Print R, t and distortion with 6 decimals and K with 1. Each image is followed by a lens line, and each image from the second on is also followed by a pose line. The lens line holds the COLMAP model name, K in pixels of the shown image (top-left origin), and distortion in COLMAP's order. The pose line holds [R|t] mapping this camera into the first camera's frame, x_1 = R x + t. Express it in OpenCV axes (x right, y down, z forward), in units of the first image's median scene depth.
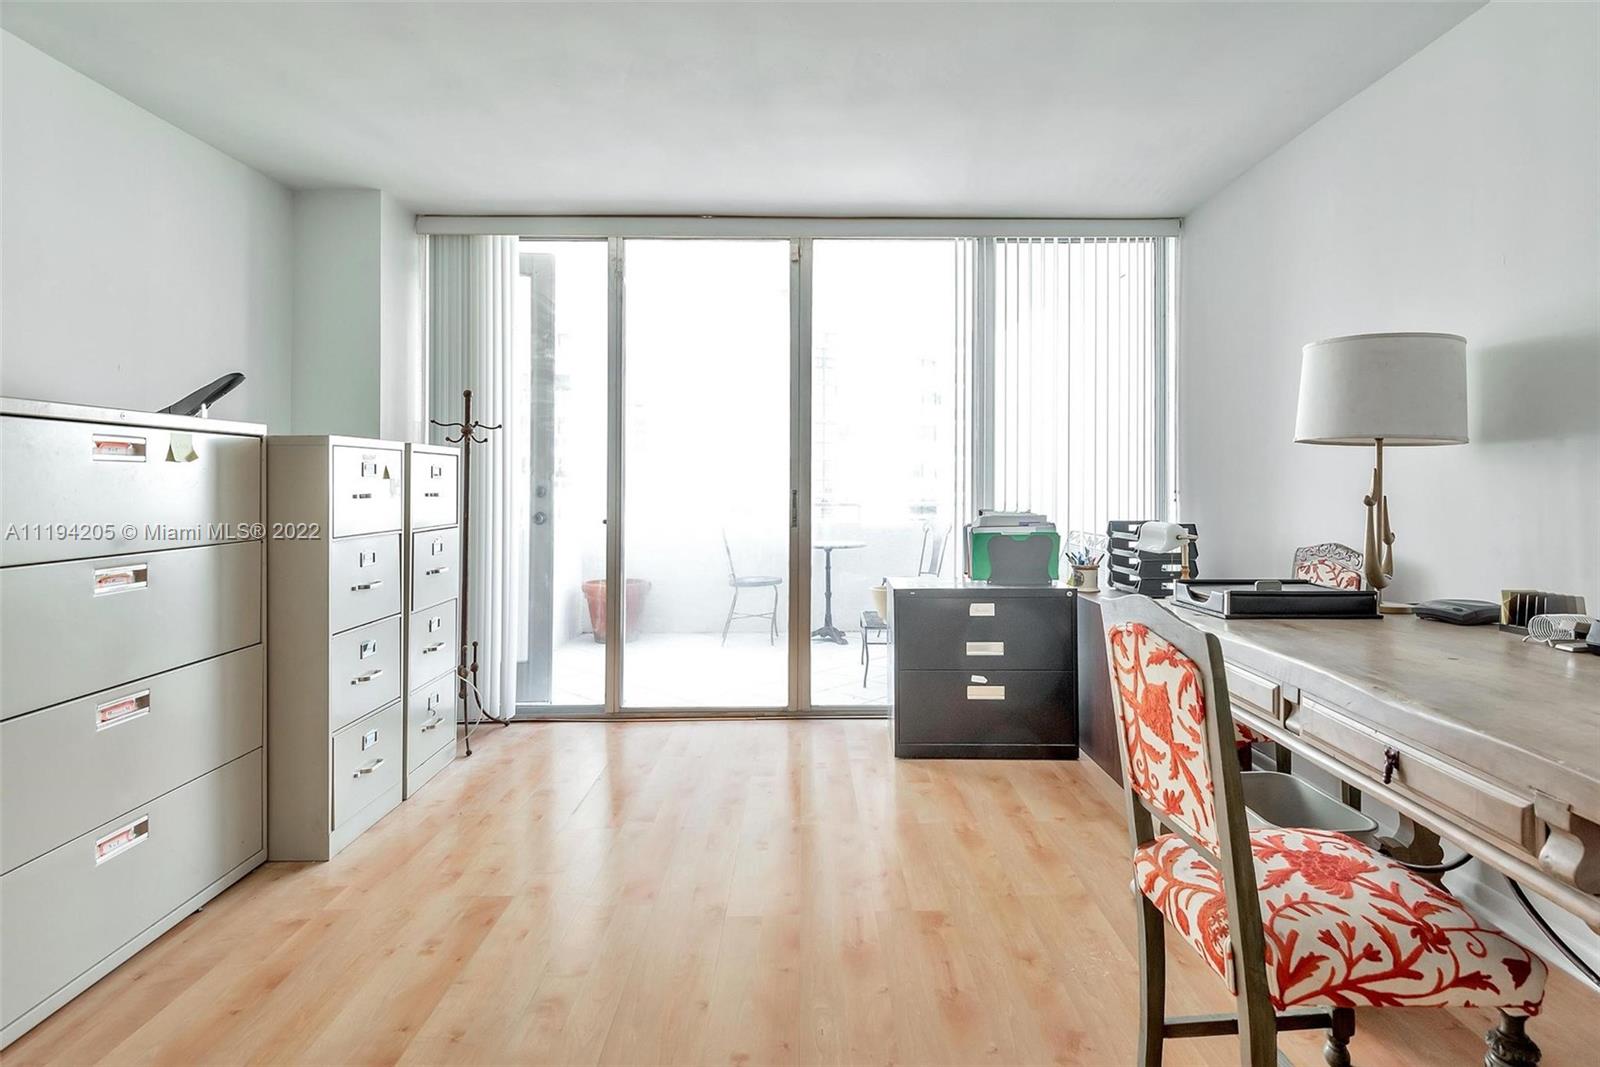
lens RADIAL K [[819.2, 0, 787.4], [0, 819.2, 478.6], [0, 0, 1]] dist [0.014379, -0.010045]
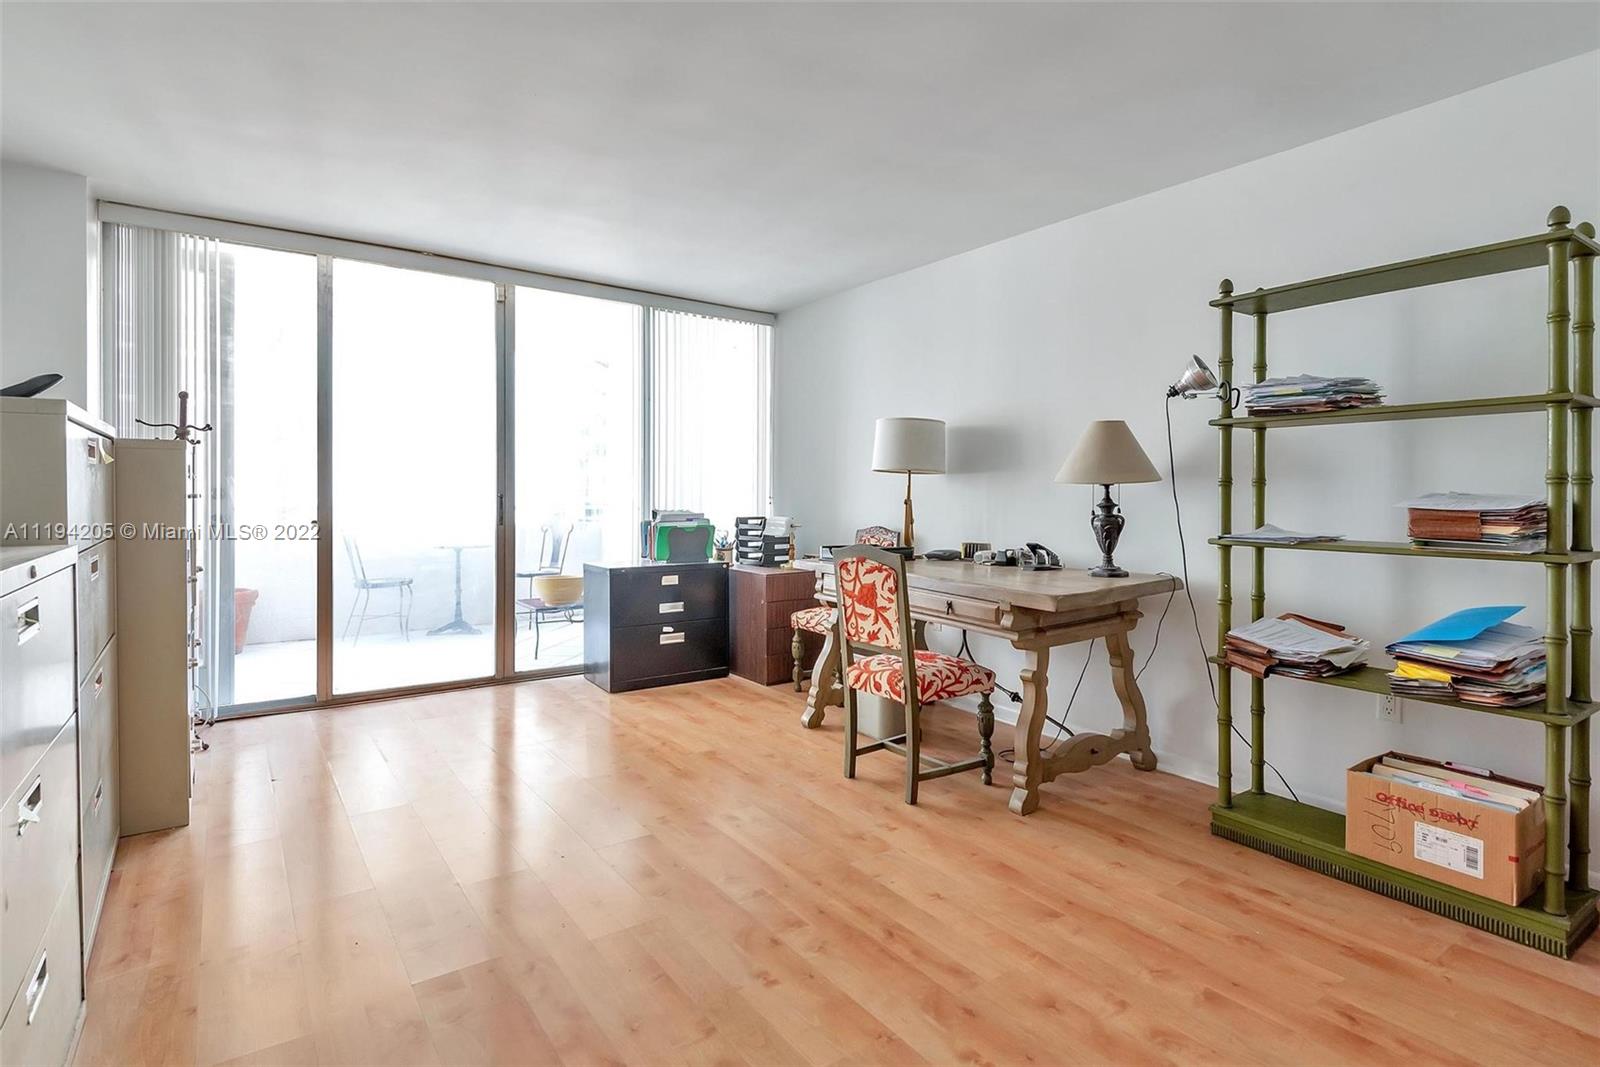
lens RADIAL K [[819.2, 0, 799.7], [0, 819.2, 497.7], [0, 0, 1]] dist [0.014379, -0.010045]
pose [[0.816142, 0.005695, 0.577823, -0.573124], [-0.013928, 0.999855, 0.009818, 0.001732], [-0.577683, -0.016060, 0.816103, -0.402427]]
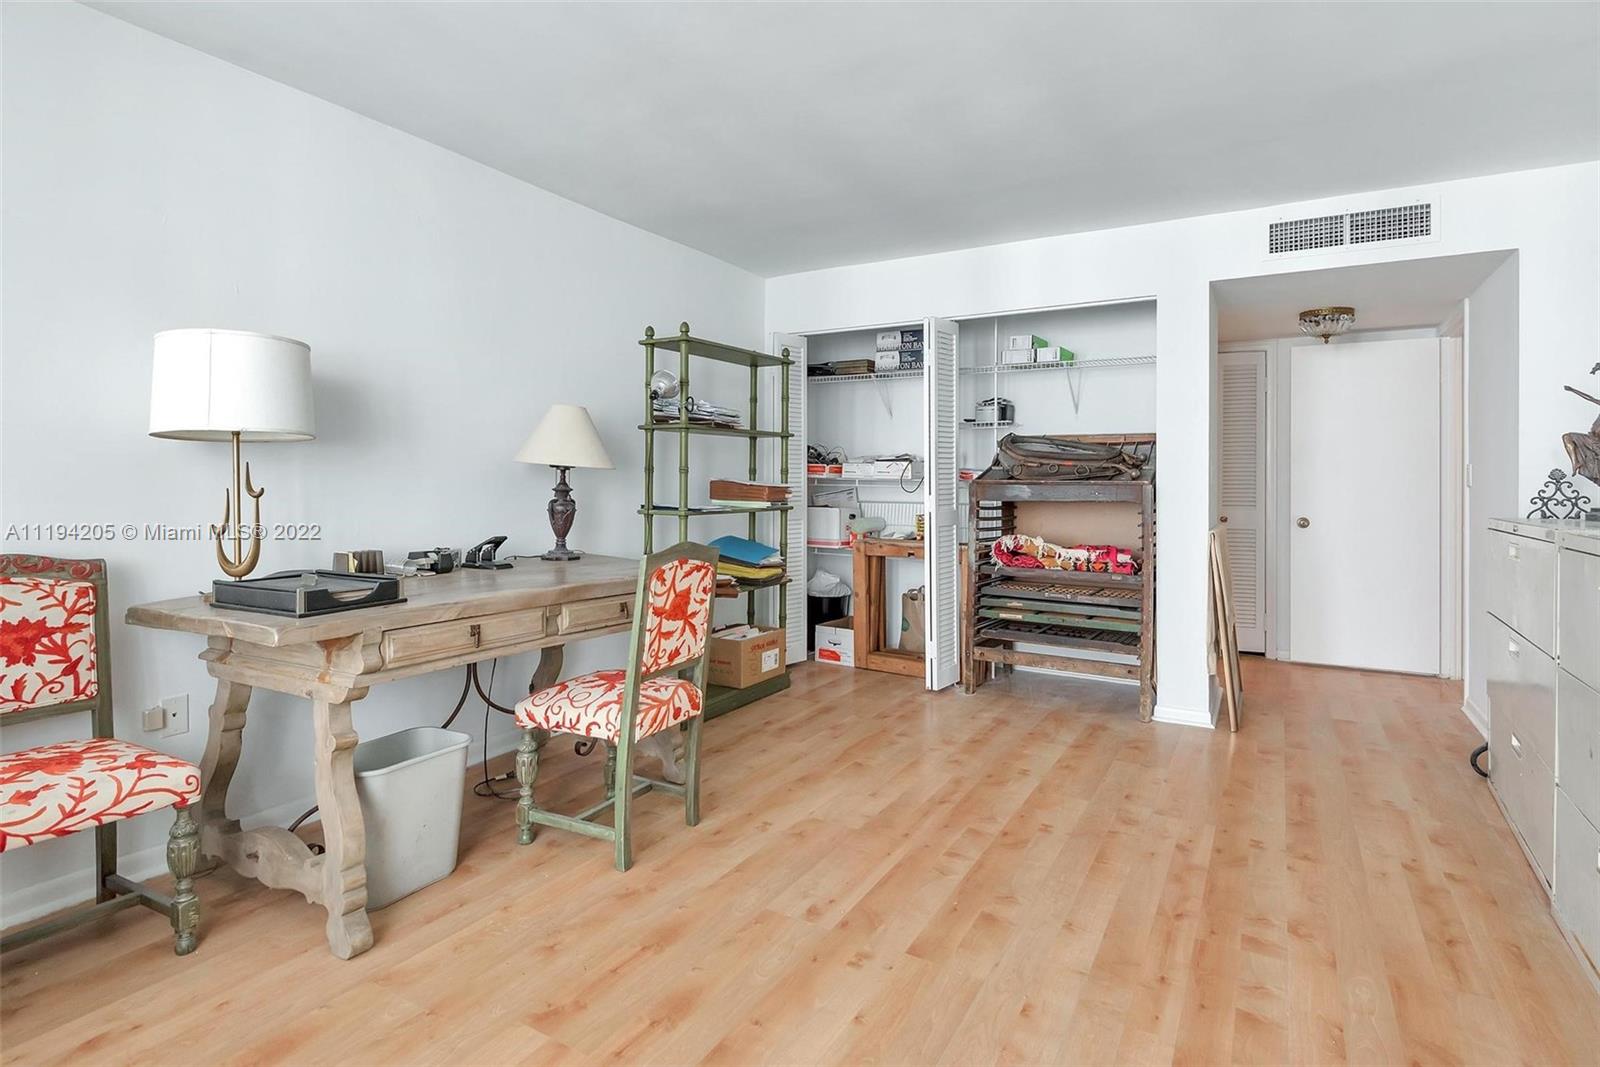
lens RADIAL K [[819.2, 0, 818.3], [0, 819.2, 483.4], [0, 0, 1]] dist [0.014379, -0.010045]
pose [[-0.875510, 0.000166, 0.483201, -0.399622], [-0.001212, 0.999996, -0.002539, 0.013714], [-0.483199, -0.002809, -0.875506, 1.433176]]
